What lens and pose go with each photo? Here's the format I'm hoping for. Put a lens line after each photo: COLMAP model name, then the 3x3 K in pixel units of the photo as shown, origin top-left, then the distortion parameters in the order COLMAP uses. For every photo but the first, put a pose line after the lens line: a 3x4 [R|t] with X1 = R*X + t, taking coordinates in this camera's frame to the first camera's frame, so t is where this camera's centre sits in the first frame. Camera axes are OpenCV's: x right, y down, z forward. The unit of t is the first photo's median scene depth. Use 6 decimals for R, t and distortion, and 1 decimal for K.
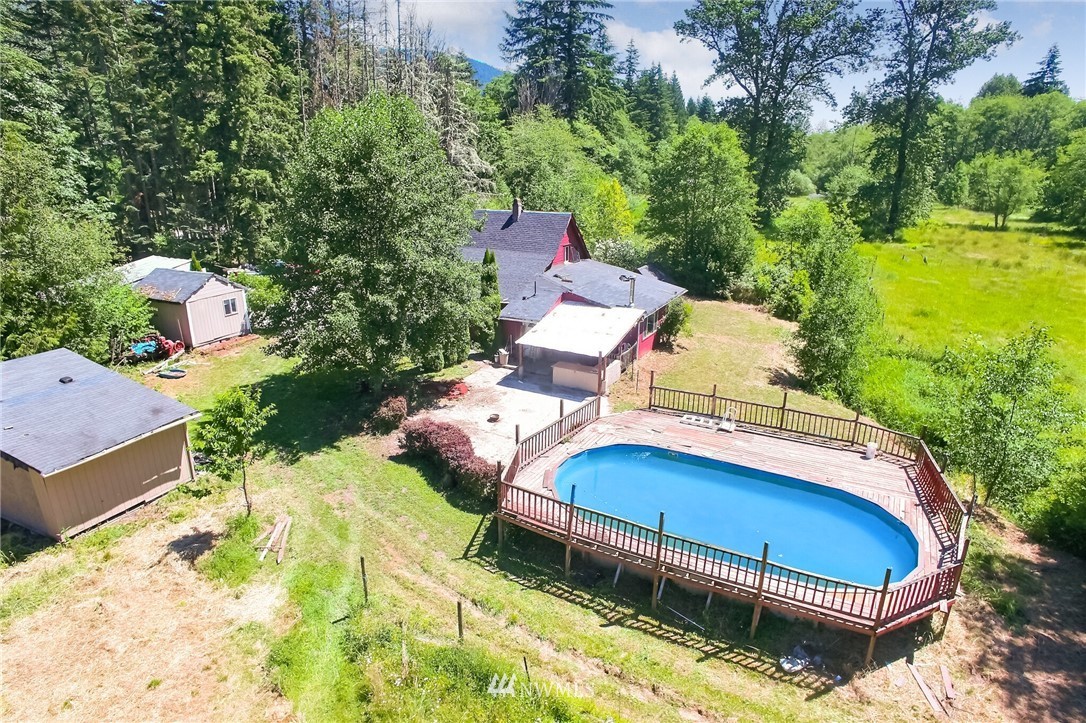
lens RADIAL K [[643.4, 0, 543.0], [0, 643.4, 361.5], [0, 0, 1]] dist [-0.087858, 0.080467]
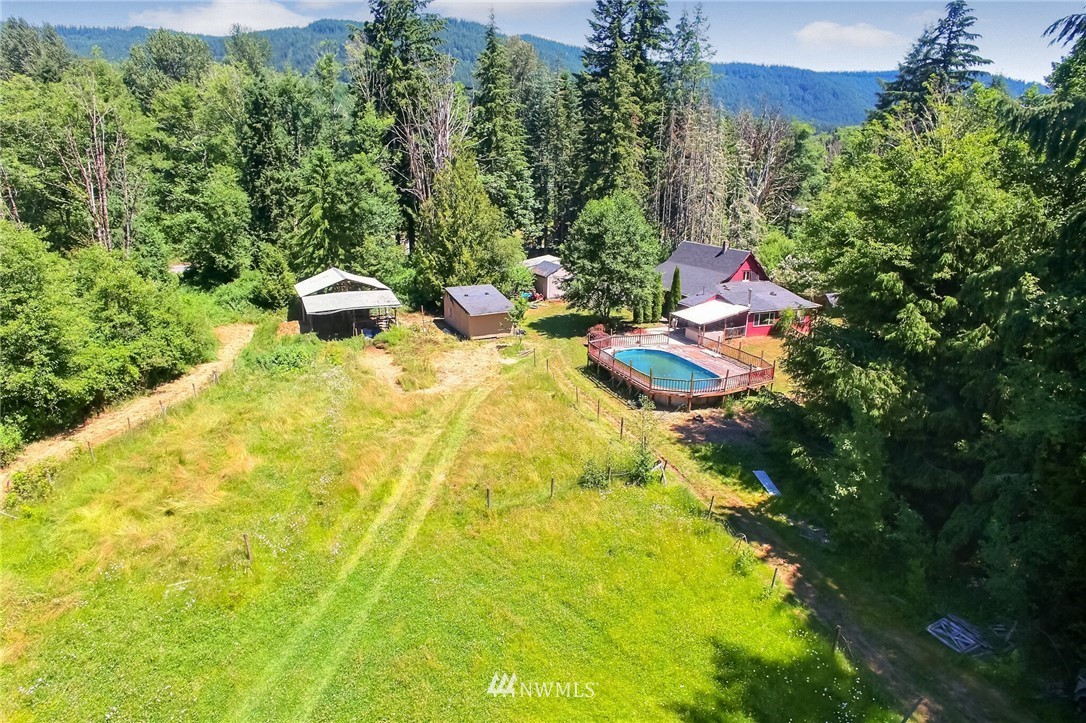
lens RADIAL K [[643.4, 0, 543.0], [0, 643.4, 361.5], [0, 0, 1]] dist [-0.087858, 0.080467]
pose [[0.772009, 0.179028, -0.609878, 0.792594], [-0.199704, 0.979243, 0.034661, 0.113227], [0.603424, 0.095036, 0.791737, -0.699883]]
